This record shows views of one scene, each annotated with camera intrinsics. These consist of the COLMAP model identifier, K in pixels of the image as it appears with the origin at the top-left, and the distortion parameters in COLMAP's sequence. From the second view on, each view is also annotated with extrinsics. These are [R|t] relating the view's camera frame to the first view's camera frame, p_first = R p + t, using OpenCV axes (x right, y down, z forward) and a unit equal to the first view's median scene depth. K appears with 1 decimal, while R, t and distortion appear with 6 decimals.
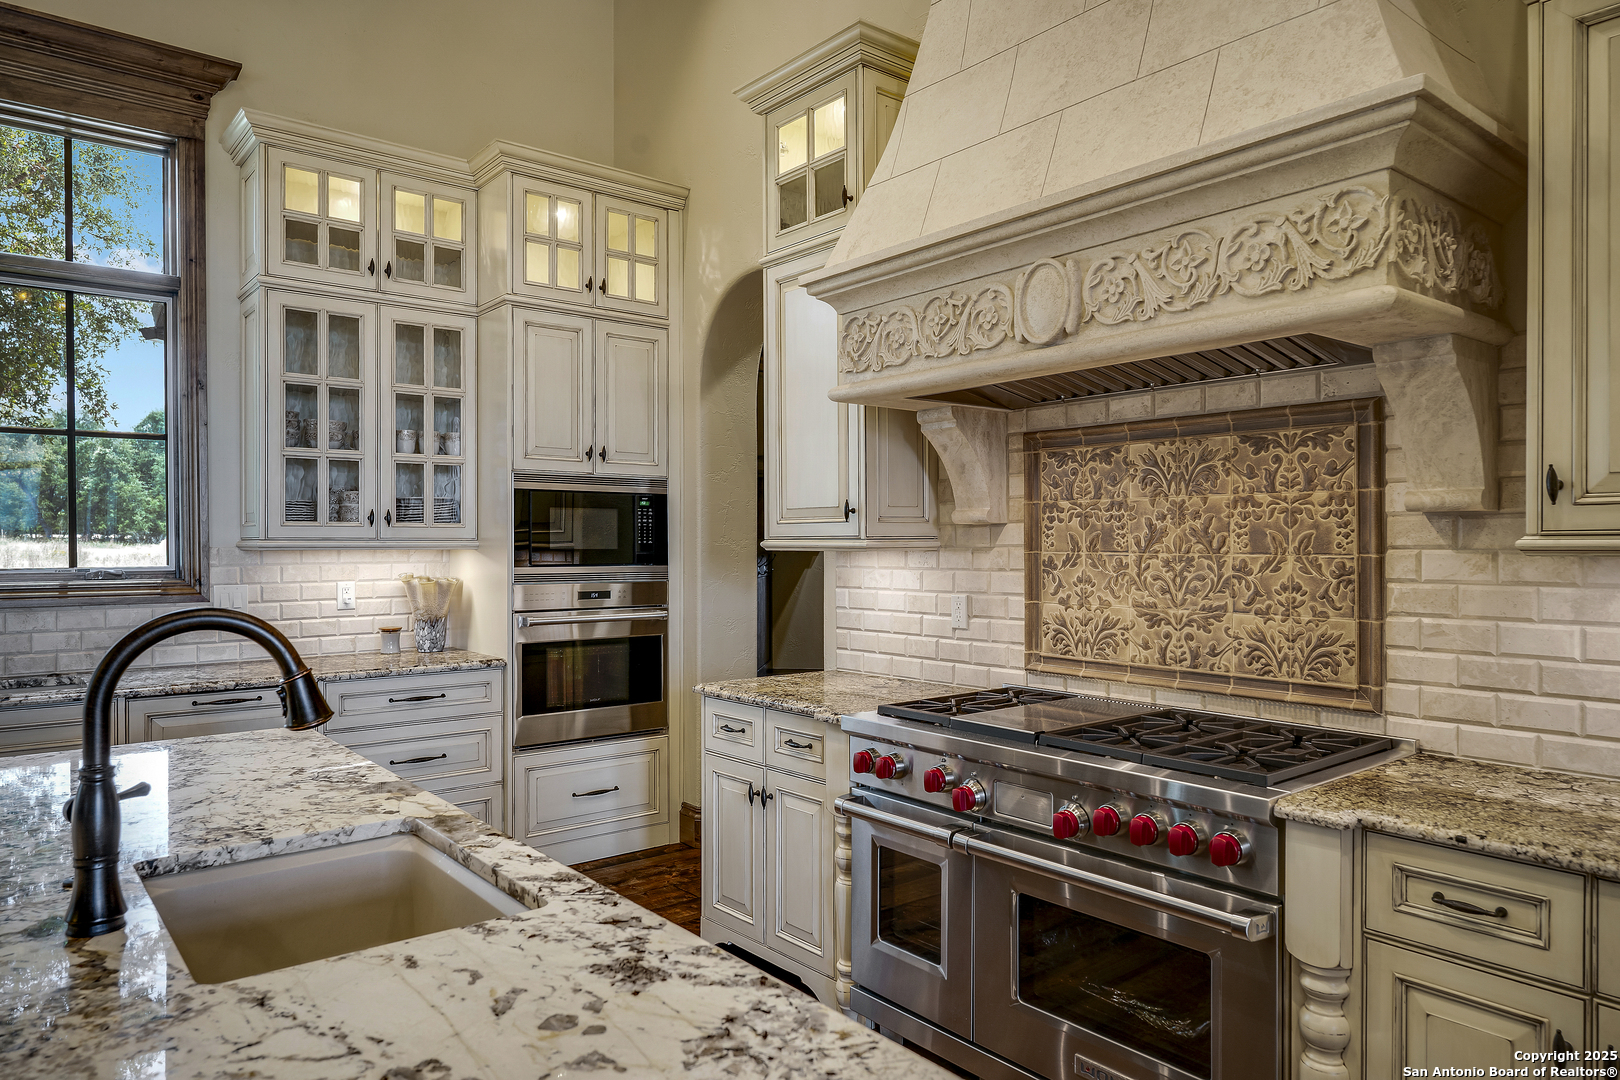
lens RADIAL K [[1029.9, 0, 780.2], [0, 1029.9, 546.2], [0, 0, 1]] dist [0.001905, -0.003032]
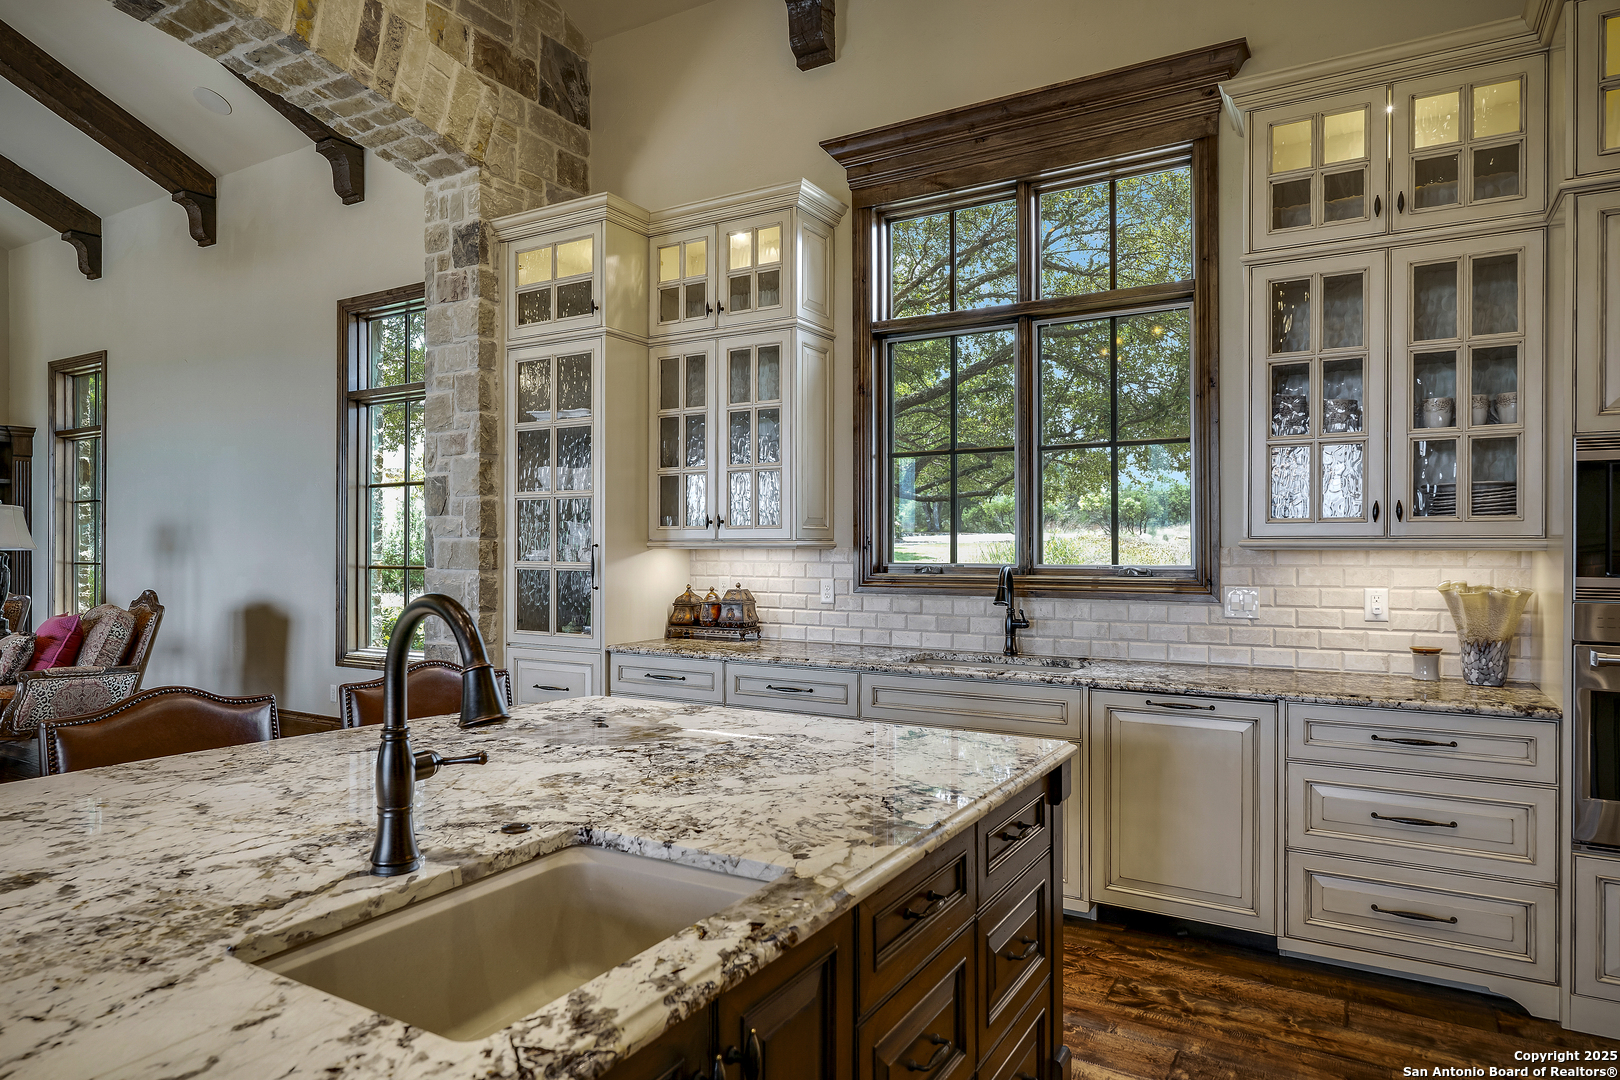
lens RADIAL K [[949.0, 0, 811.4], [0, 949.0, 548.0], [0, 0, 1]] dist [0.008573, -0.006148]
pose [[0.367765, 0.001746, -0.929917, 0.379945], [-0.003361, 0.999994, 0.000549, 0.007311], [0.929913, 0.002923, 0.367769, 0.798959]]
